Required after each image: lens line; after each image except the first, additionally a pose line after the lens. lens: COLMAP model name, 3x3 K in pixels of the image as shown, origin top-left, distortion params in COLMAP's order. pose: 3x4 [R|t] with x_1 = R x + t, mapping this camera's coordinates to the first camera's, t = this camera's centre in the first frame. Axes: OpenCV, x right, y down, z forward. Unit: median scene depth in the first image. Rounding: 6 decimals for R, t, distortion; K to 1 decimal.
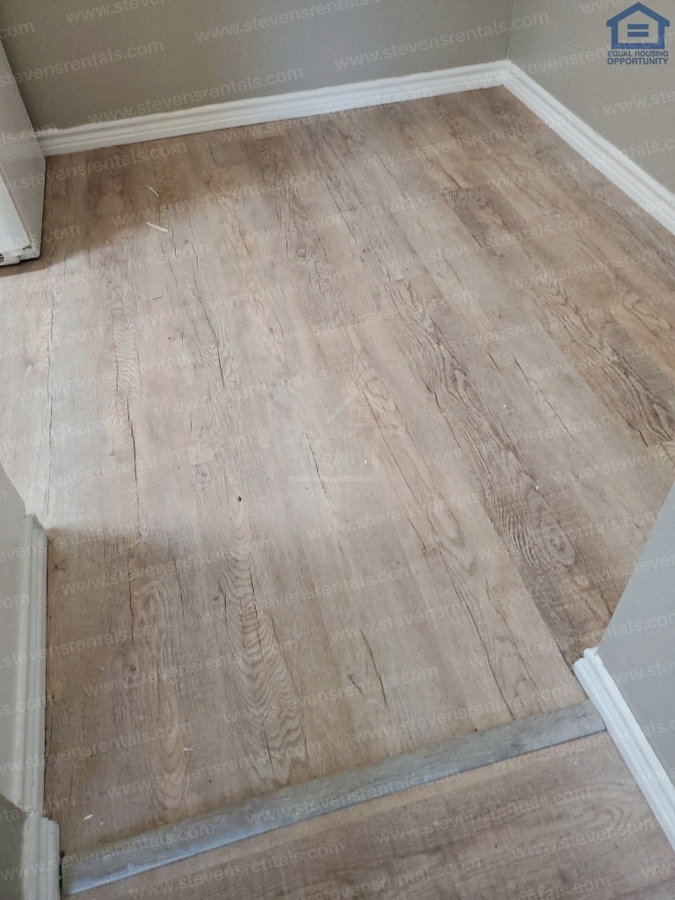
lens RADIAL K [[701.0, 0, 336.5], [0, 701.0, 463.8], [0, 0, 1]] dist [0.004350, 0.009400]
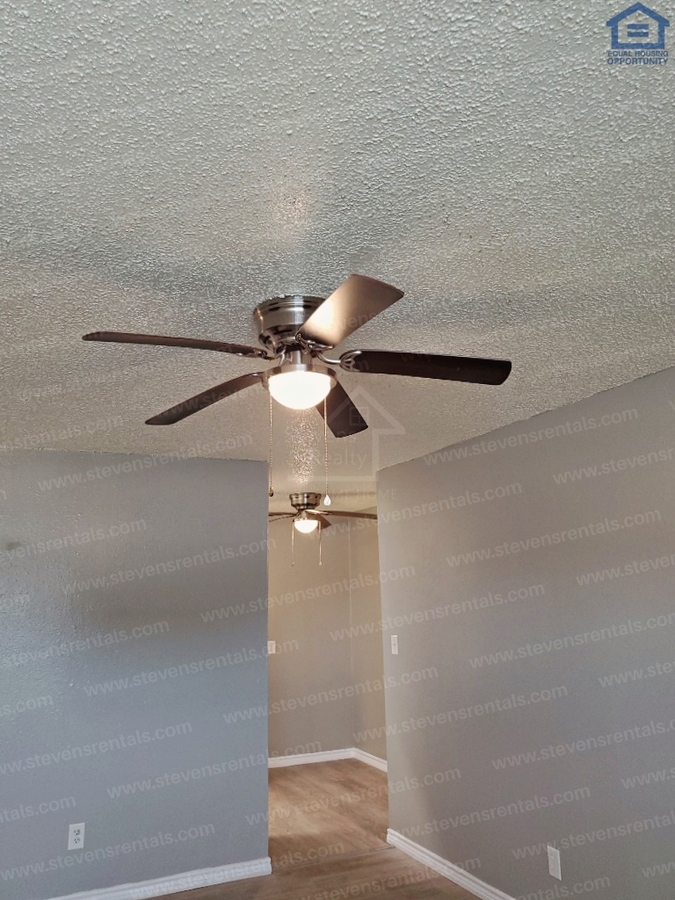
lens RADIAL K [[701.0, 0, 336.5], [0, 701.0, 463.8], [0, 0, 1]] dist [0.004350, 0.009400]
pose [[0.985376, 0.053817, 0.161675, -0.351549], [0.111816, 0.511735, -0.851836, 1.308948], [-0.128578, 0.857456, 0.498234, -1.402377]]
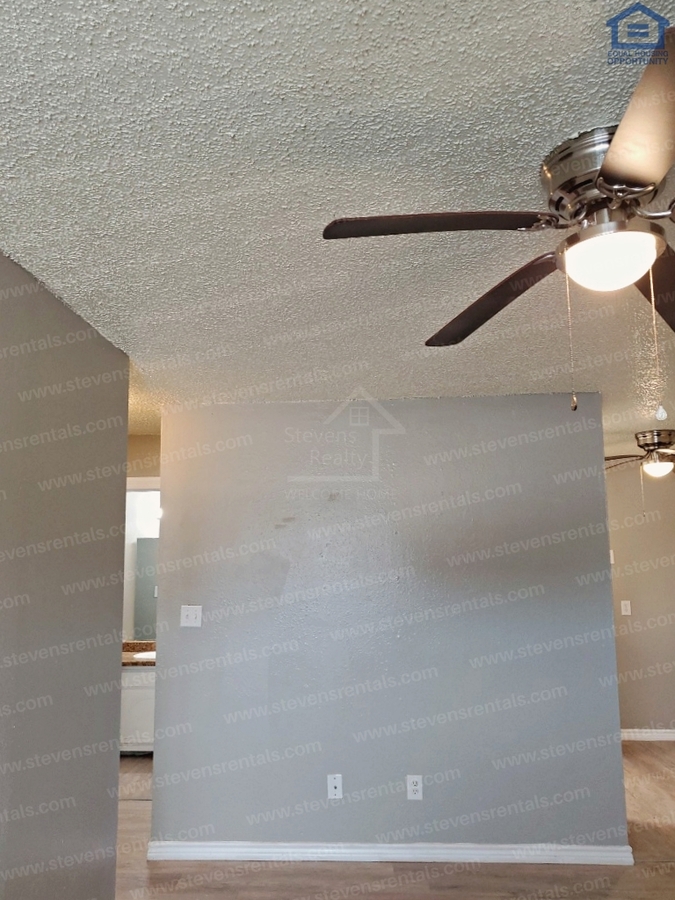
lens RADIAL K [[701.0, 0, 336.5], [0, 701.0, 463.8], [0, 0, 1]] dist [0.004350, 0.009400]
pose [[0.949603, -0.005241, -0.313412, -0.302013], [-0.255279, 0.567291, -0.782952, 1.188540], [0.181899, 0.823501, 0.537363, -1.288774]]
